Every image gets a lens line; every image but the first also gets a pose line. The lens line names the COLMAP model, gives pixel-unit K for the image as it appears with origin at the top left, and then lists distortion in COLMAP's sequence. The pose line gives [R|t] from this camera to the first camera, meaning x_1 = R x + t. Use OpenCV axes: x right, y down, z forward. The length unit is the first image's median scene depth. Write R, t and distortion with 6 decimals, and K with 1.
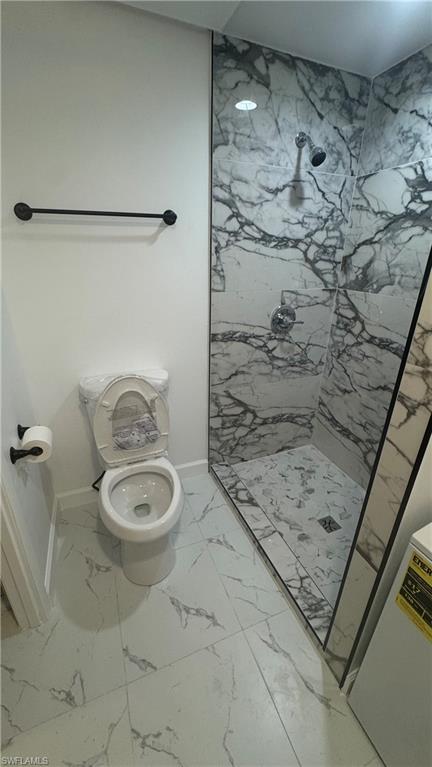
lens RADIAL K [[305.6, 0, 216.0], [0, 305.6, 383.5], [0, 0, 1]] dist [0.000799, -0.000230]
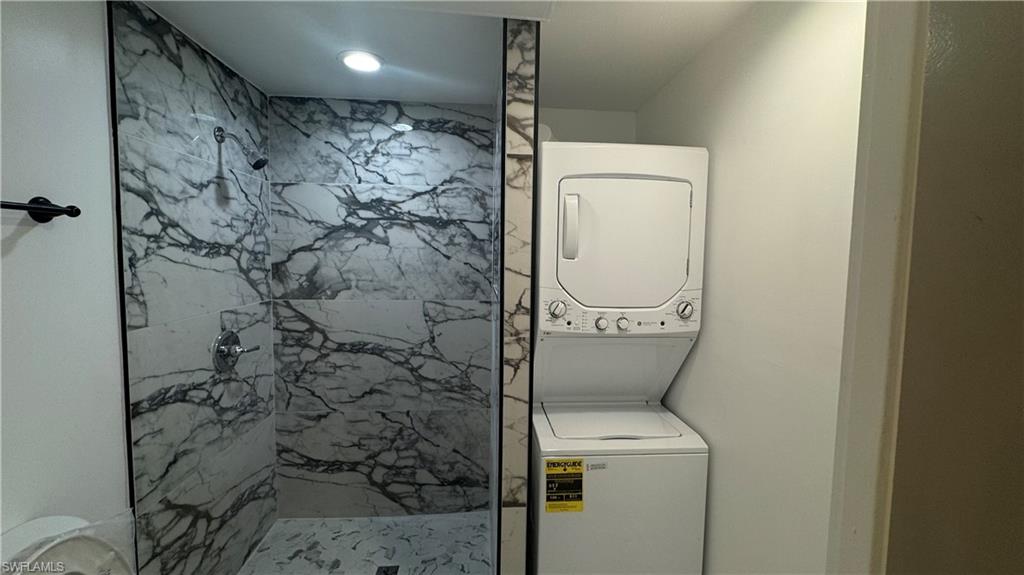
lens RADIAL K [[408.0, 0, 512.0], [0, 408.0, 287.5], [0, 0, 1]] dist [0.000799, -0.000230]
pose [[0.315867, -0.090198, 0.944506, -0.503139], [0.366633, 0.929751, -0.033822, -0.088042], [-0.875105, 0.356970, 0.326748, 0.099481]]
